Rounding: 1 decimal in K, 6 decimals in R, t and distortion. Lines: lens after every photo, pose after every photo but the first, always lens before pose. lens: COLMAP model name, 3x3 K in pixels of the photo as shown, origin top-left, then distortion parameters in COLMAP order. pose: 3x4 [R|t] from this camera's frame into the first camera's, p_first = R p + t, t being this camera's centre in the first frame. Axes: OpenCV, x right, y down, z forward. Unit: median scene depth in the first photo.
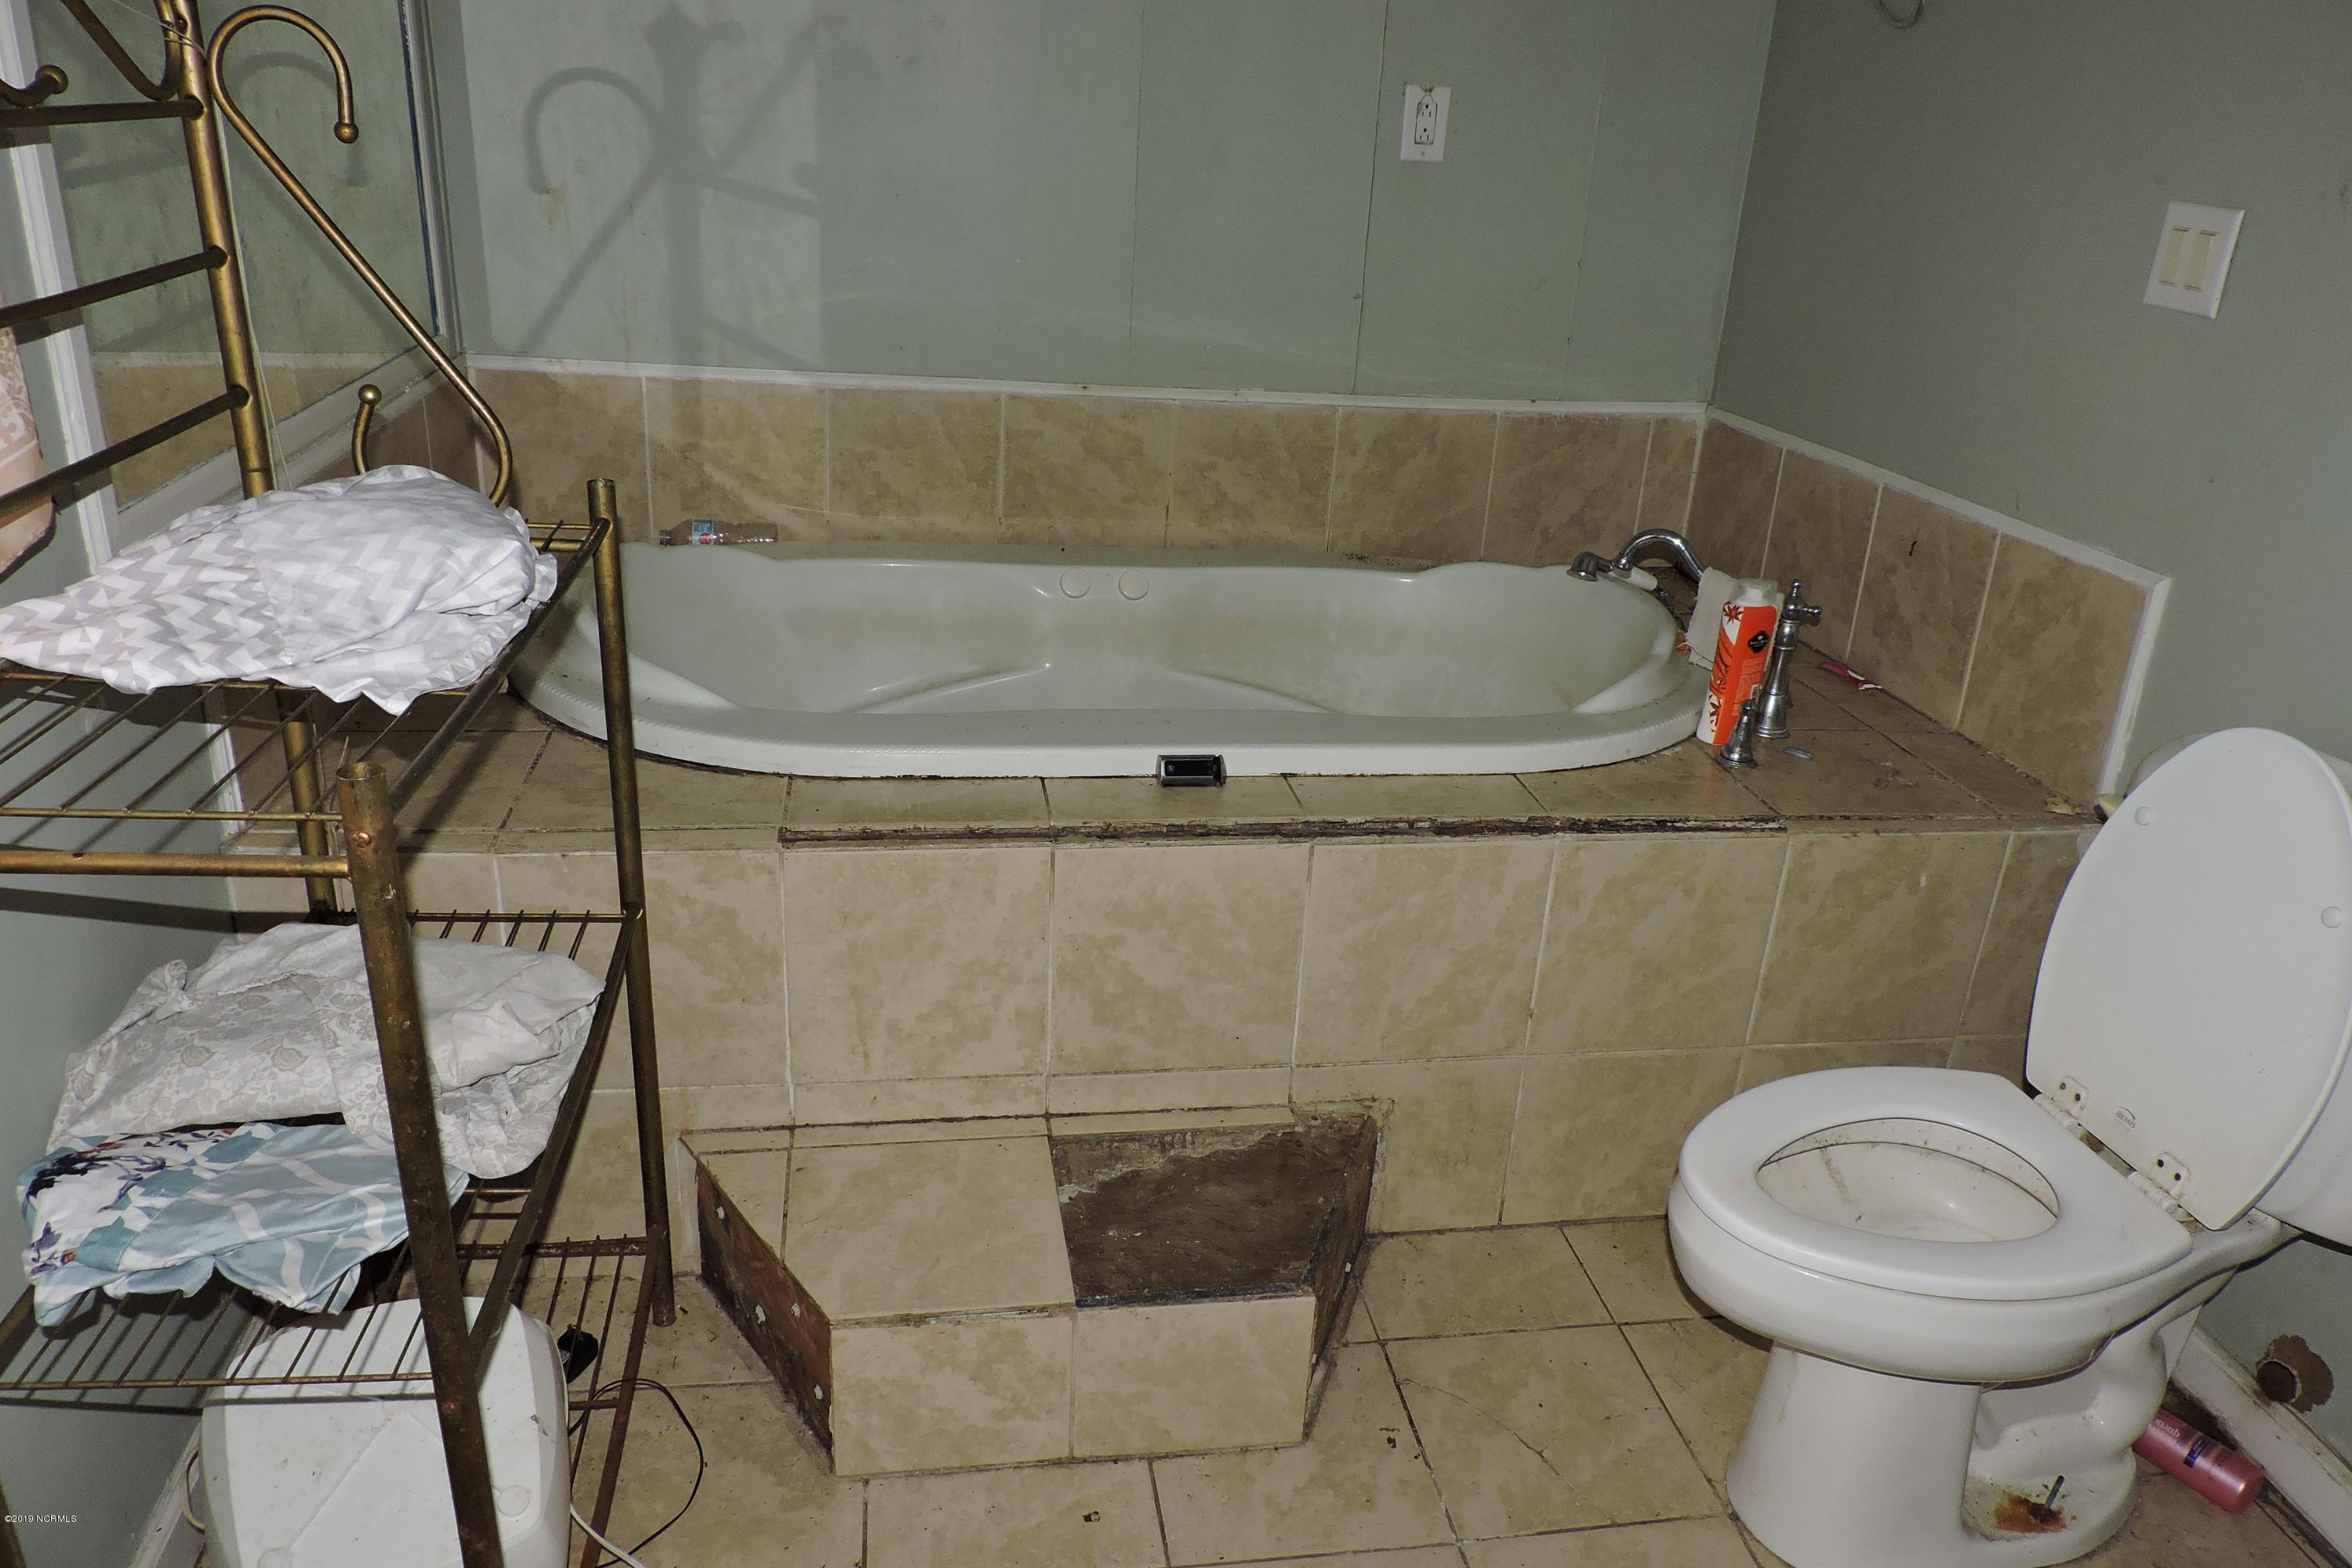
lens RADIAL K [[1682.8, 0, 1175.5], [0, 1682.8, 794.3], [0, 0, 1]] dist [-0.022697, 0.004975]
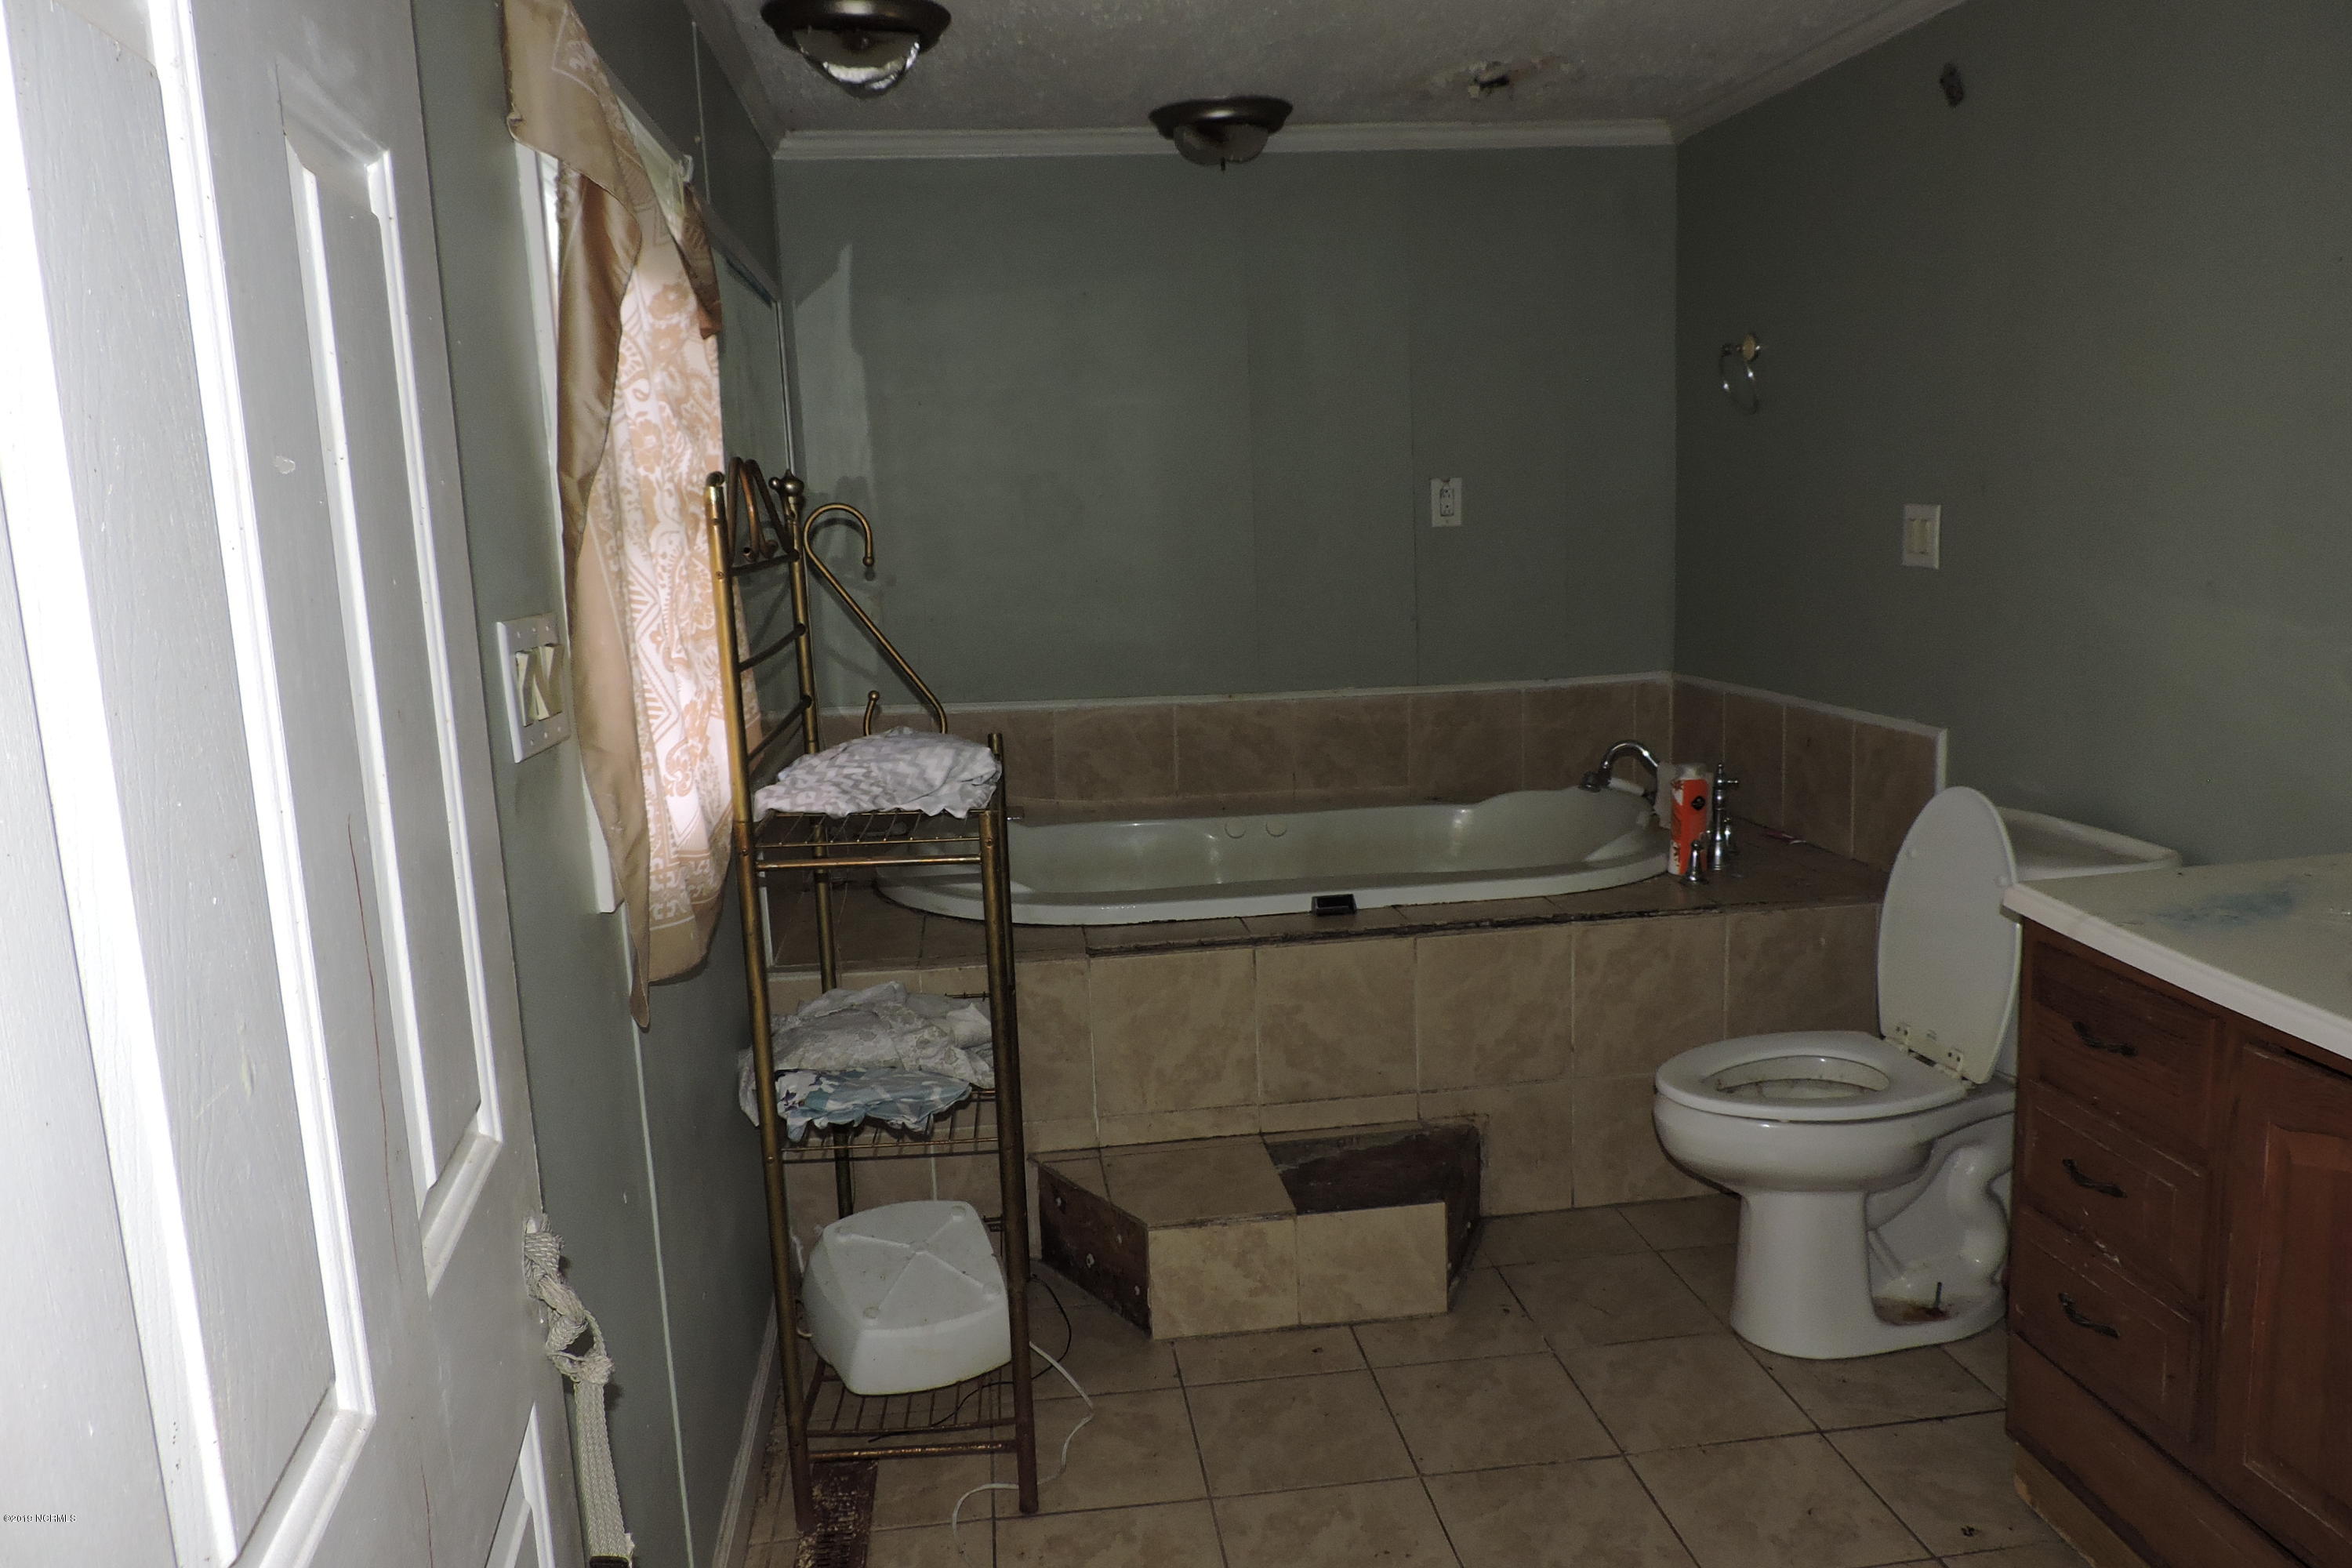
lens RADIAL K [[1682.8, 0, 1175.5], [0, 1682.8, 794.3], [0, 0, 1]] dist [-0.022697, 0.004975]
pose [[0.995055, -0.085259, -0.050953, -0.050436], [0.072127, 0.972952, -0.219460, 0.226024], [0.068286, 0.214700, 0.974290, -0.578097]]
